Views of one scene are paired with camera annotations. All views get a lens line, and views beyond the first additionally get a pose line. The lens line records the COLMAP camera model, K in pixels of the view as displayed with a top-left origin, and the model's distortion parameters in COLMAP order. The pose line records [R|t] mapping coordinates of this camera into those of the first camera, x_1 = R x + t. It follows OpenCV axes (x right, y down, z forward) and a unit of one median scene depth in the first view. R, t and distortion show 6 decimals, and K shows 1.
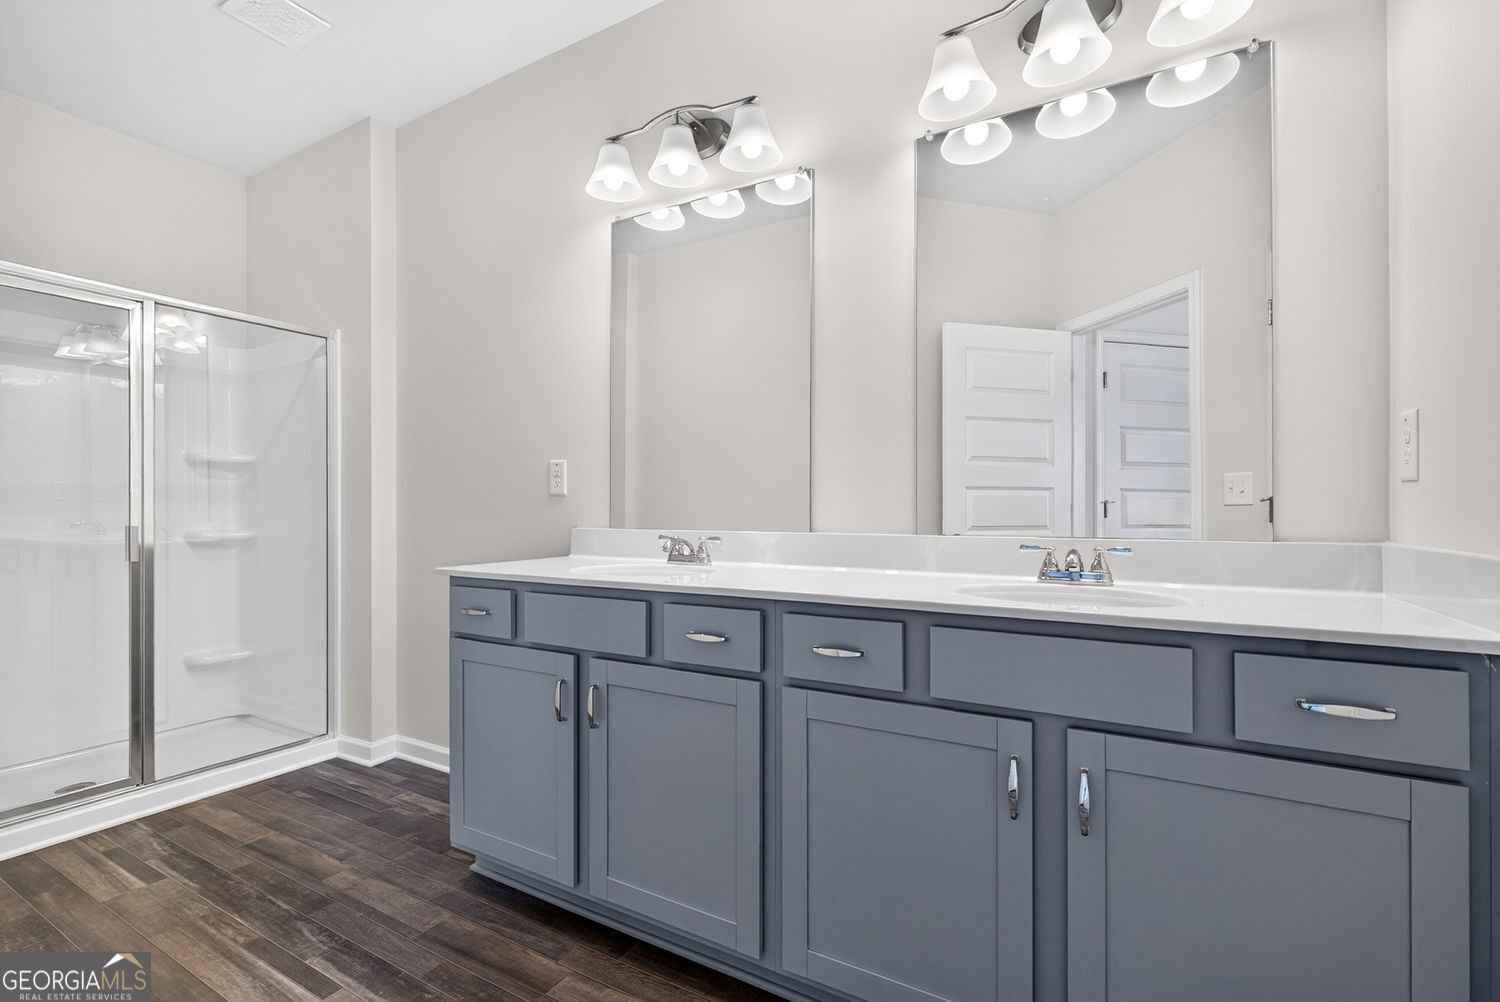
lens RADIAL K [[672.6, 0, 747.6], [0, 672.6, 514.4], [0, 0, 1]] dist [0.000038, 0.000341]
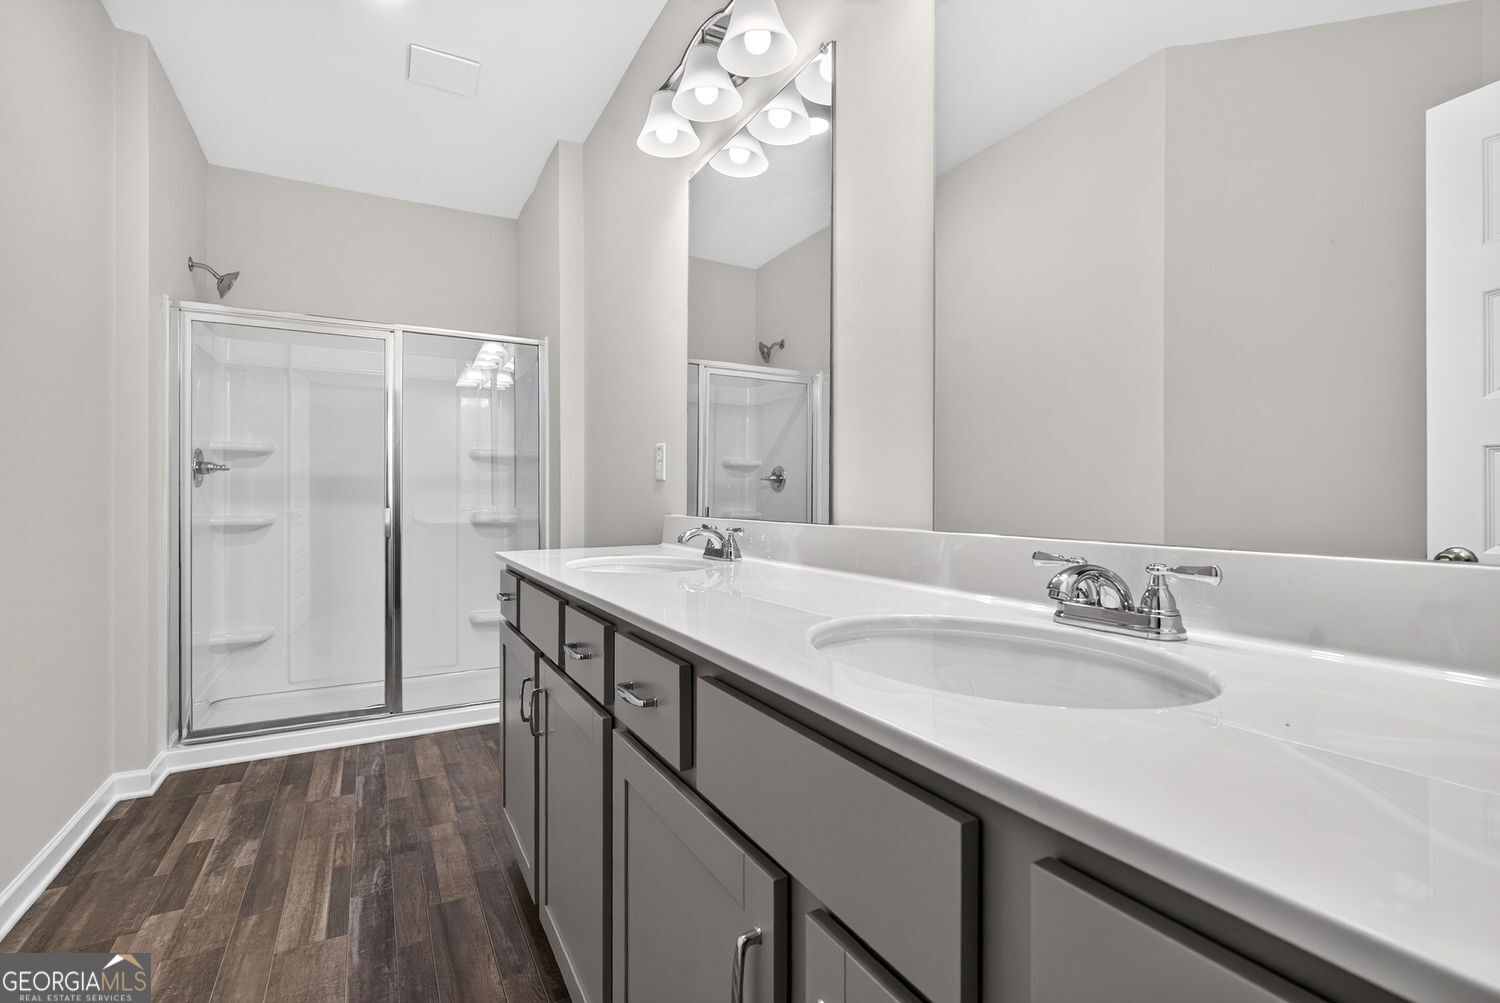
lens RADIAL K [[679.9, 0, 742.0], [0, 679.9, 500.0], [0, 0, 1]] dist [0.001844, 0.000414]
pose [[0.856539, -0.000479, -0.516082, 0.371666], [0.000247, 1.000000, -0.000519, -0.000066], [0.516083, 0.000317, 0.856539, 0.275616]]
